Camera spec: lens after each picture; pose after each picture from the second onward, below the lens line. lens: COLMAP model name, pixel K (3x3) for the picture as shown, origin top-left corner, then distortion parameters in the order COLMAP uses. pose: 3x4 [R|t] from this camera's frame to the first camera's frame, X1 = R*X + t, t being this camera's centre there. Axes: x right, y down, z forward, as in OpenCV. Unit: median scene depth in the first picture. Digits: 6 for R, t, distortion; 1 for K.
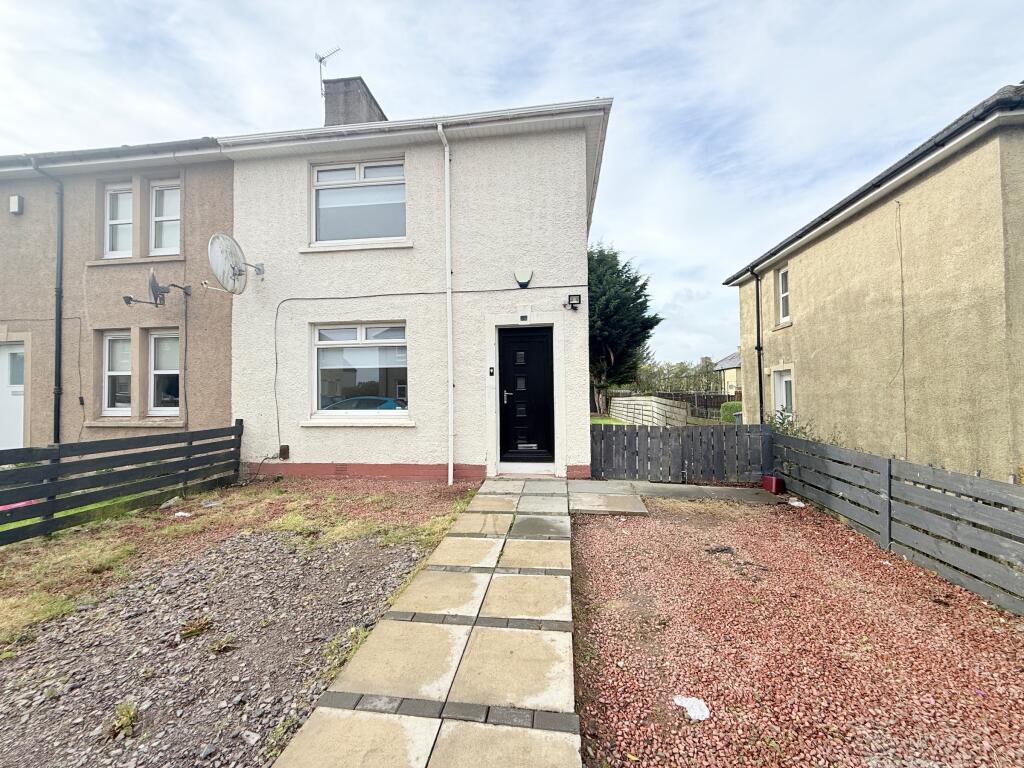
lens RADIAL K [[406.4, 0, 510.1], [0, 406.4, 385.9], [0, 0, 1]] dist [0.000670, 0.000335]
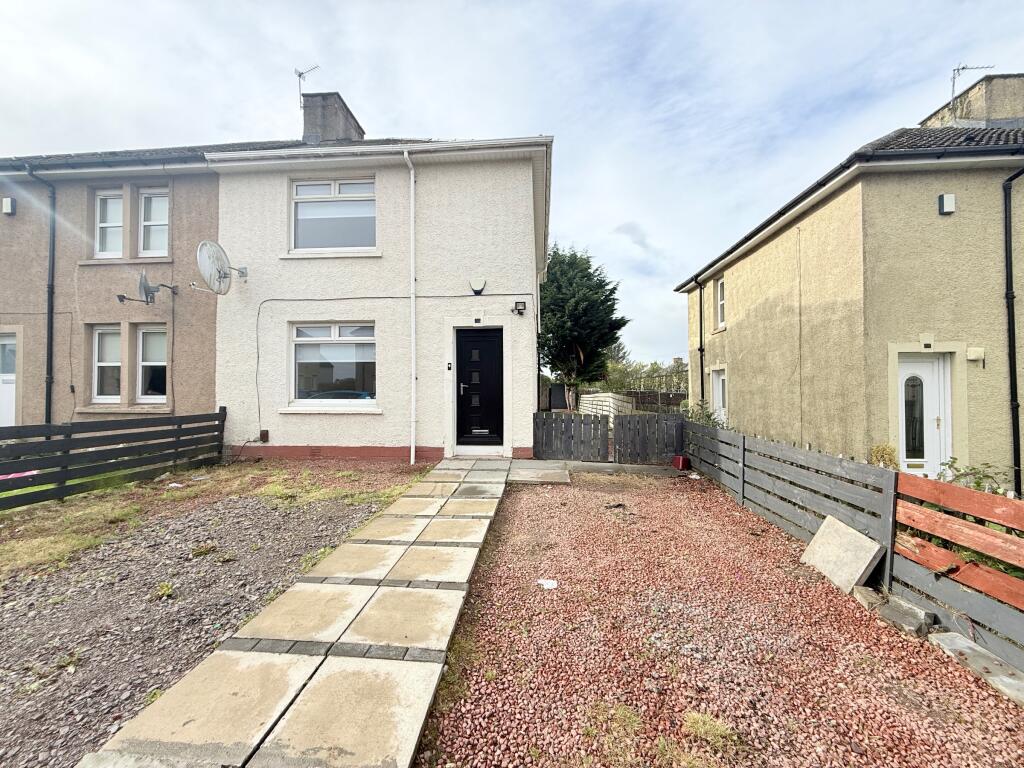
lens RADIAL K [[406.4, 0, 510.1], [0, 406.4, 385.9], [0, 0, 1]] dist [0.000670, 0.000335]
pose [[0.998782, 0.010341, 0.048253, 0.066607], [-0.010559, 0.999935, 0.004277, 0.012109], [-0.048206, -0.004782, 0.998826, -0.151823]]
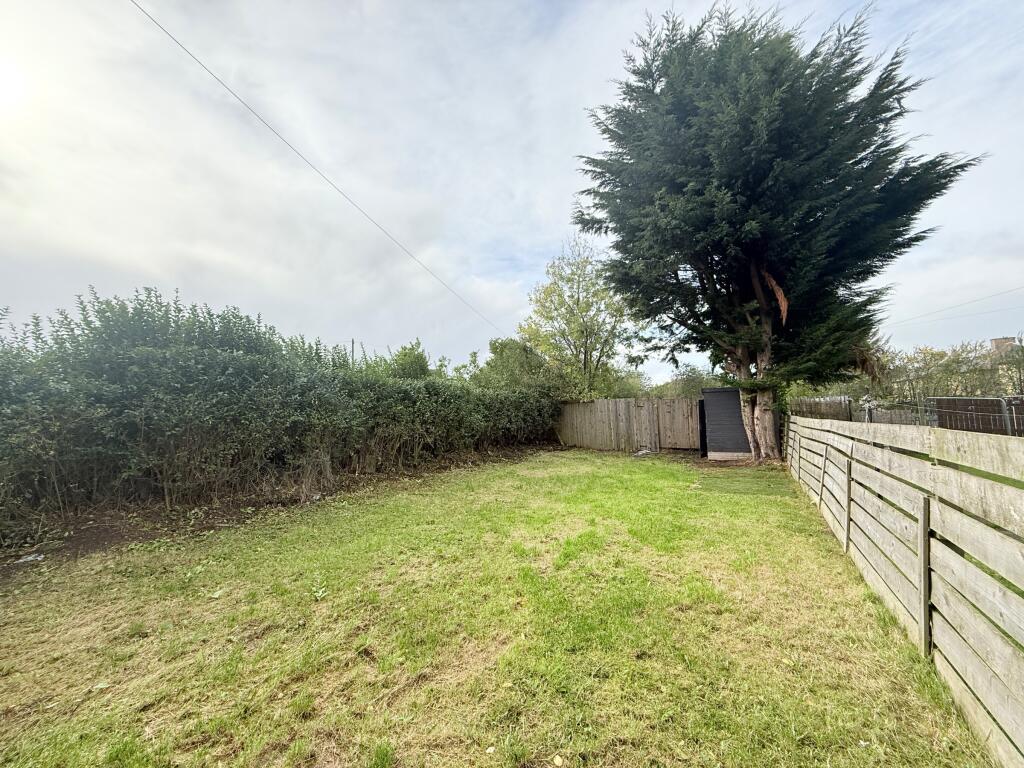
lens RADIAL K [[416.6, 0, 512.9], [0, 416.6, 383.6], [0, 0, 1]] dist [0.024572, 0.000082]
pose [[0.928179, -0.050874, -0.368641, 0.656093], [0.034828, 0.998139, -0.050056, 0.041165], [0.370501, 0.033622, 0.928223, 2.288474]]
